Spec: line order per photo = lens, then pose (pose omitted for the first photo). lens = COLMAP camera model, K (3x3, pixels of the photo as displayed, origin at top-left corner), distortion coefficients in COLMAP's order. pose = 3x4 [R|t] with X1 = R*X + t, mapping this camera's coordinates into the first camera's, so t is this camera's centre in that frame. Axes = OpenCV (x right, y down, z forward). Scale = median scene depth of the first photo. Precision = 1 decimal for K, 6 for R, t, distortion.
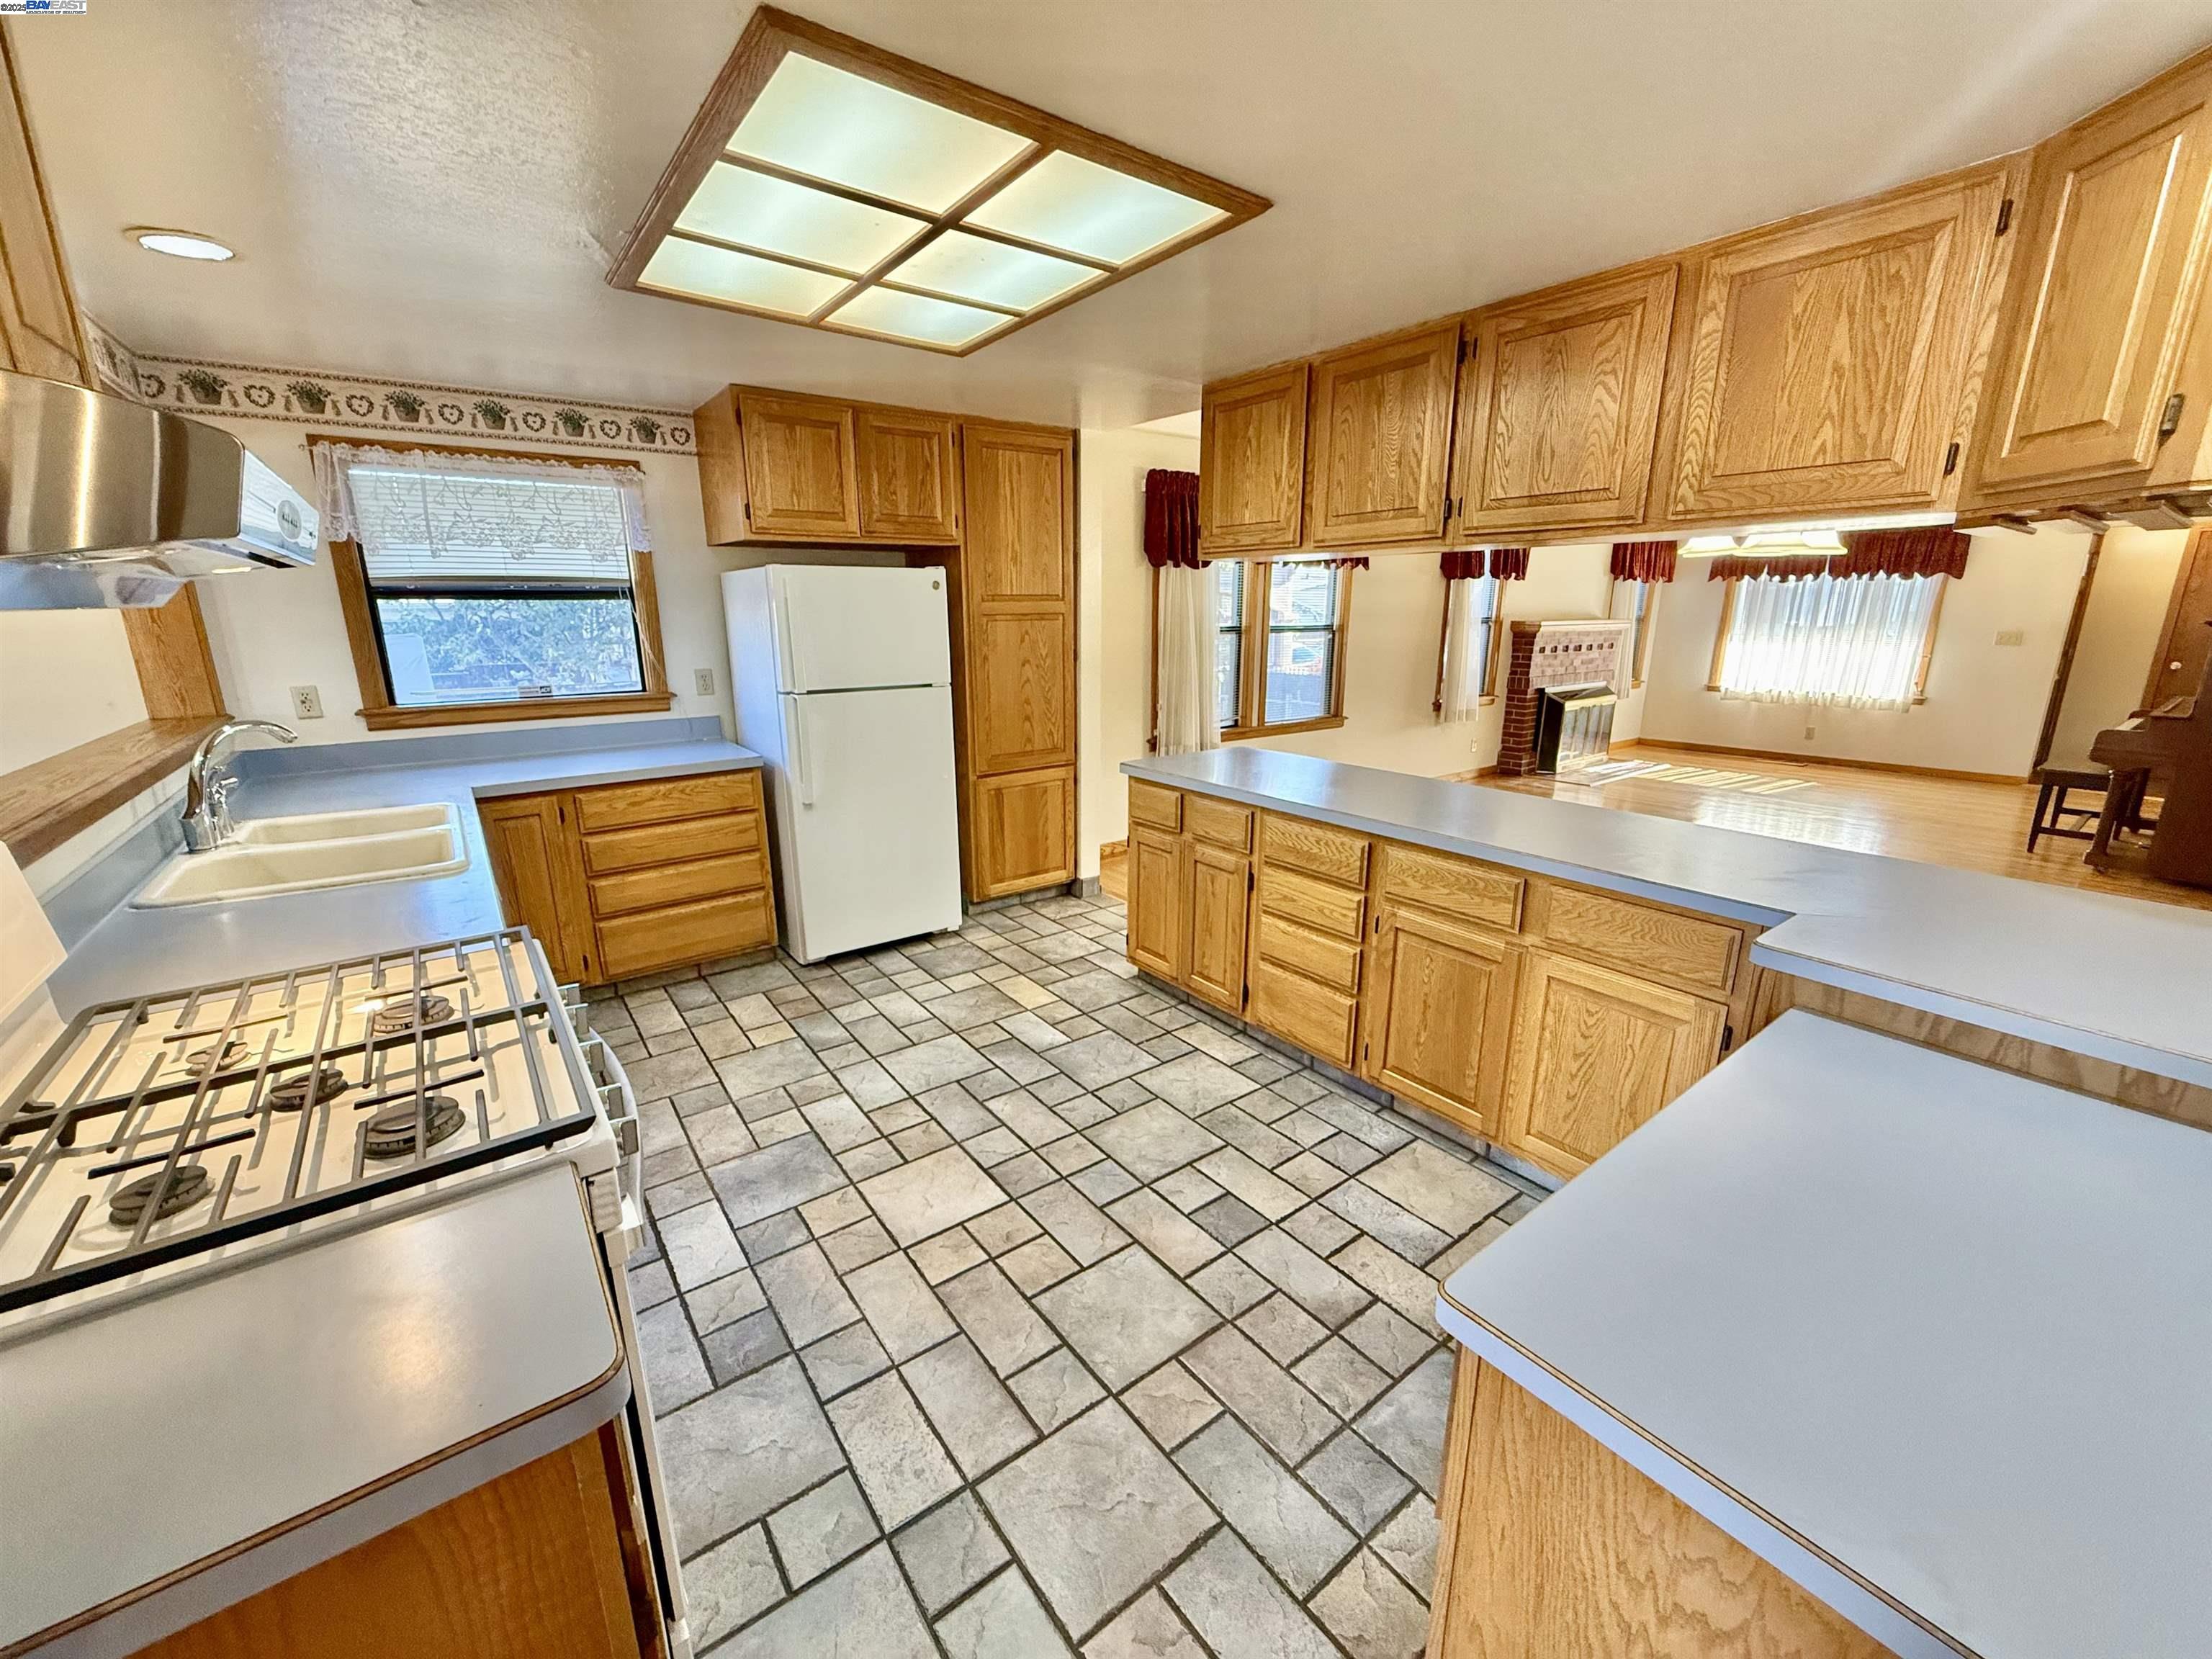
lens RADIAL K [[885.0, 0, 1109.3], [0, 885.0, 831.7], [0, 0, 1]] dist [-0.002438, -0.000216]
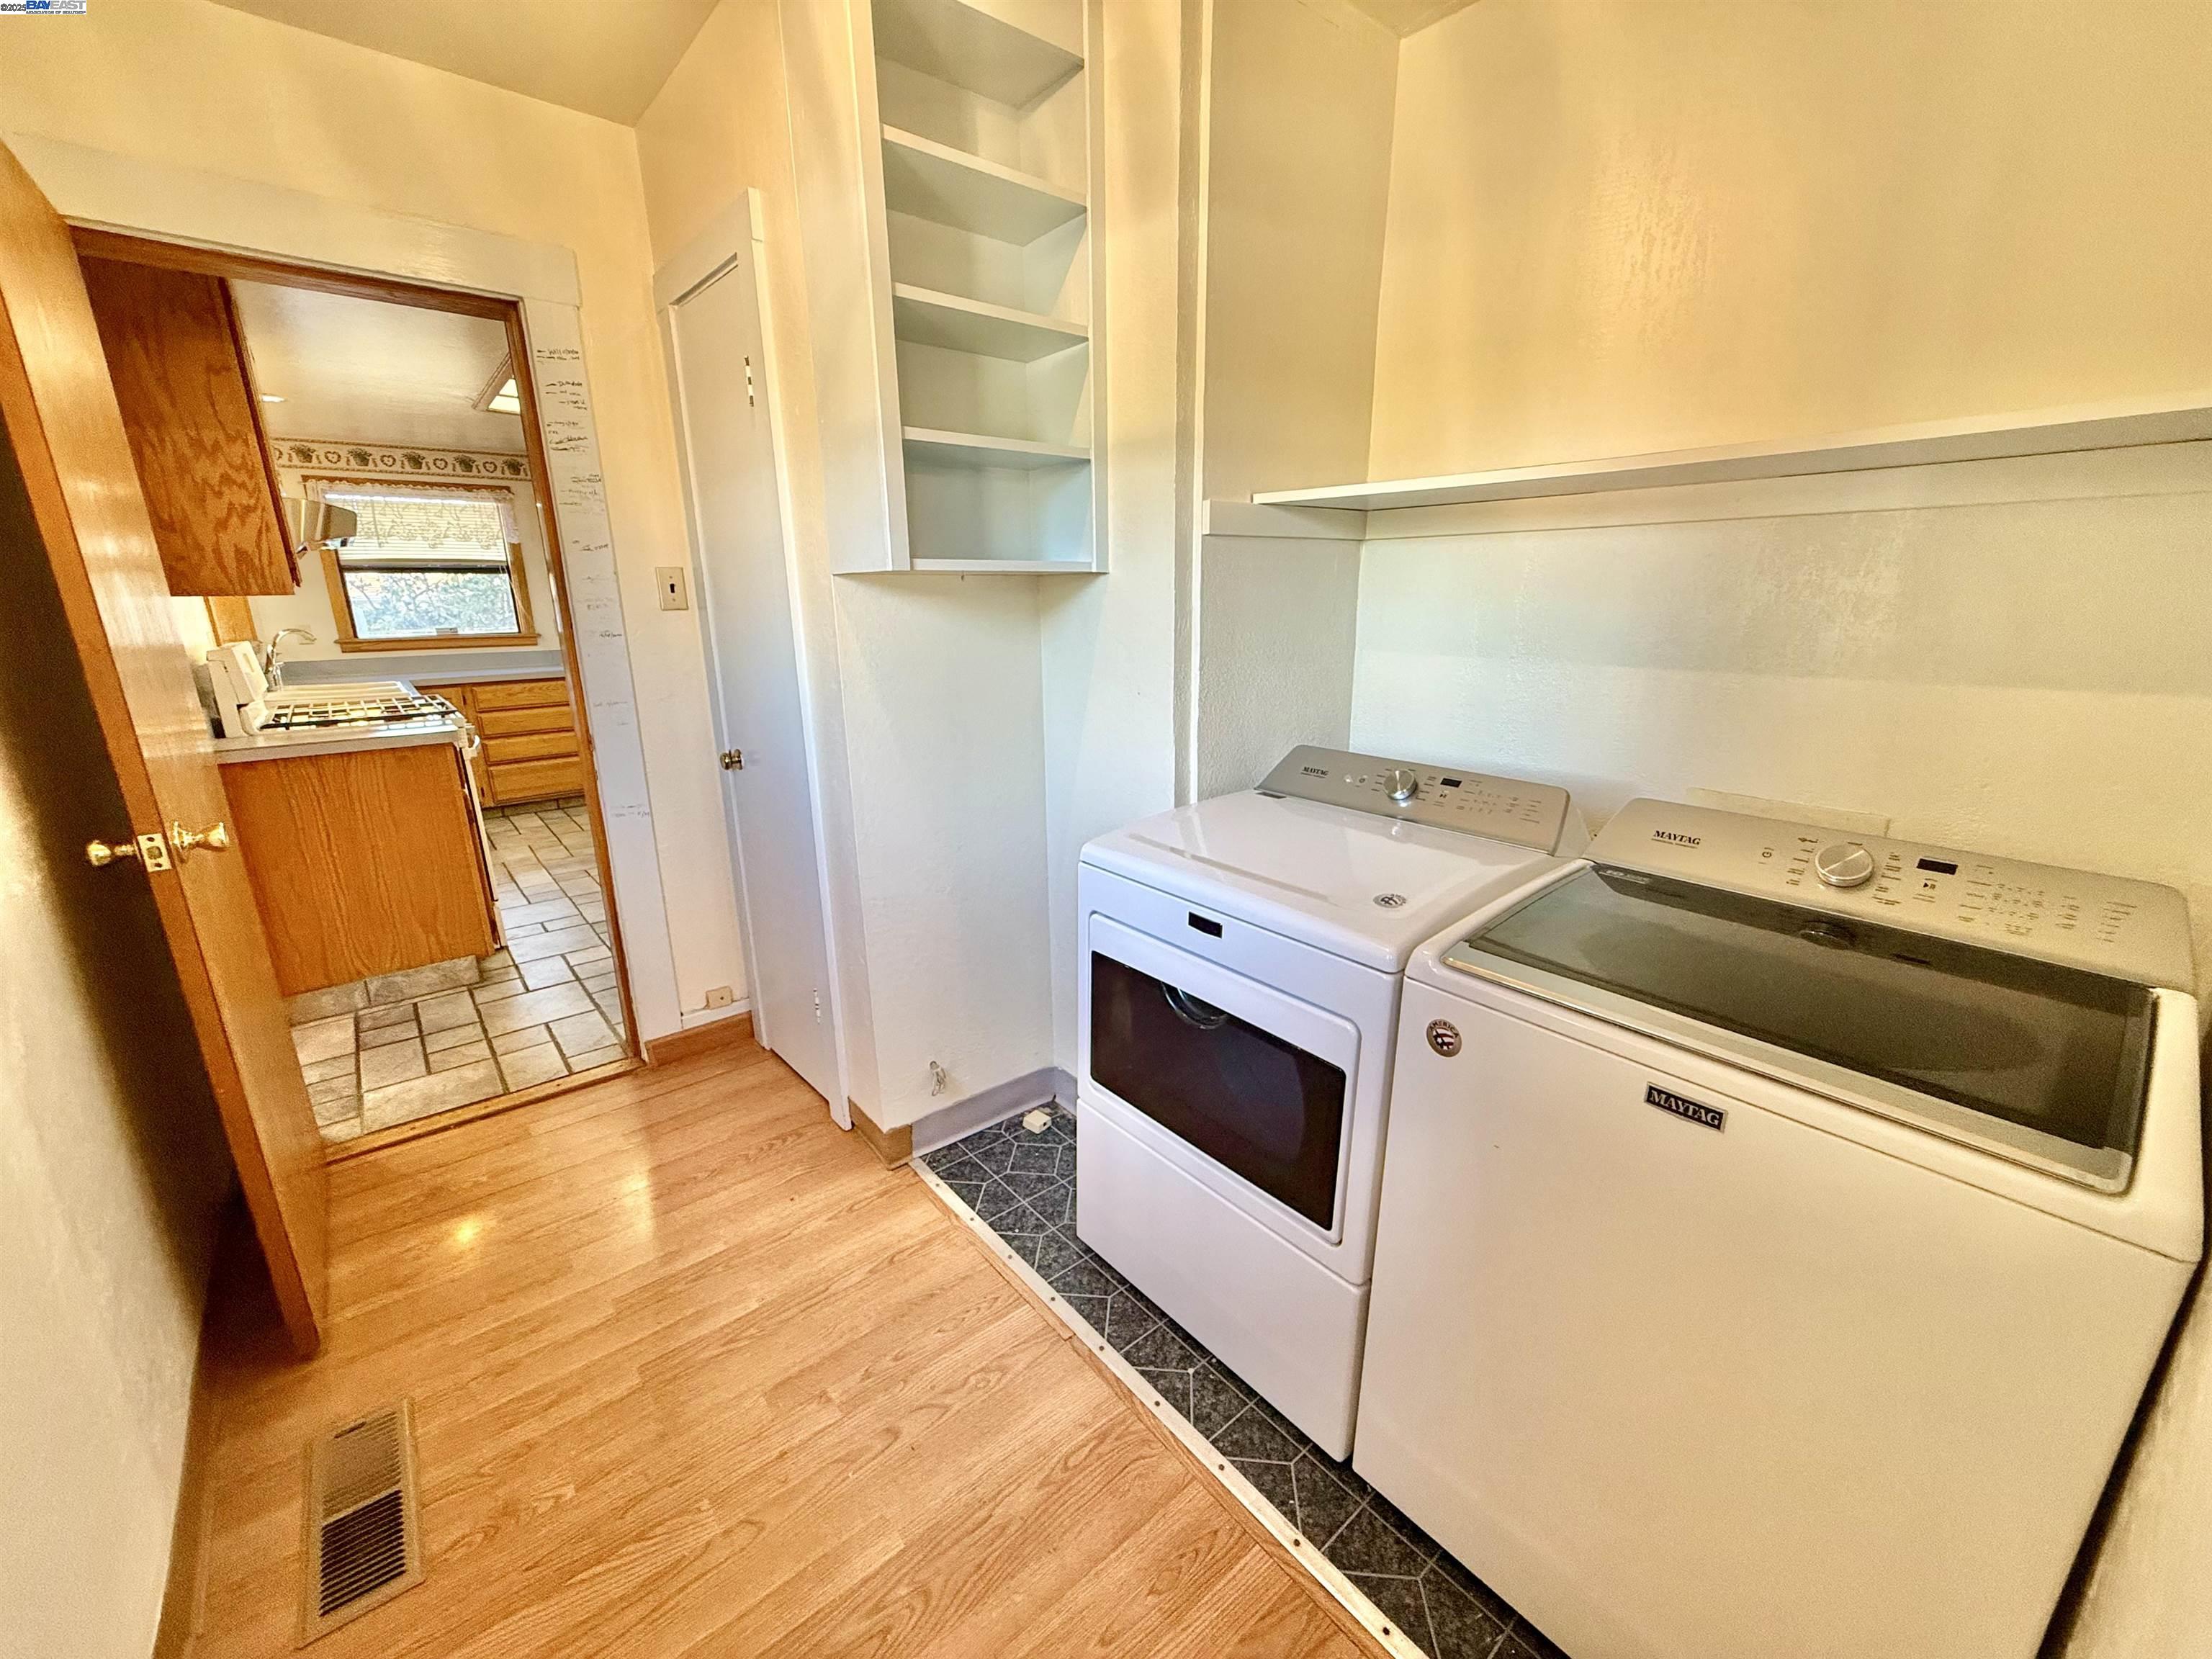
lens RADIAL K [[885.0, 0, 1102.7], [0, 885.0, 831.5], [0, 0, 1]] dist [-0.002438, -0.000216]
pose [[0.998157, -0.010921, 0.059693, 0.471707], [0.008993, 0.999432, 0.032481, 0.175329], [-0.060014, -0.031884, 0.997688, -0.733425]]
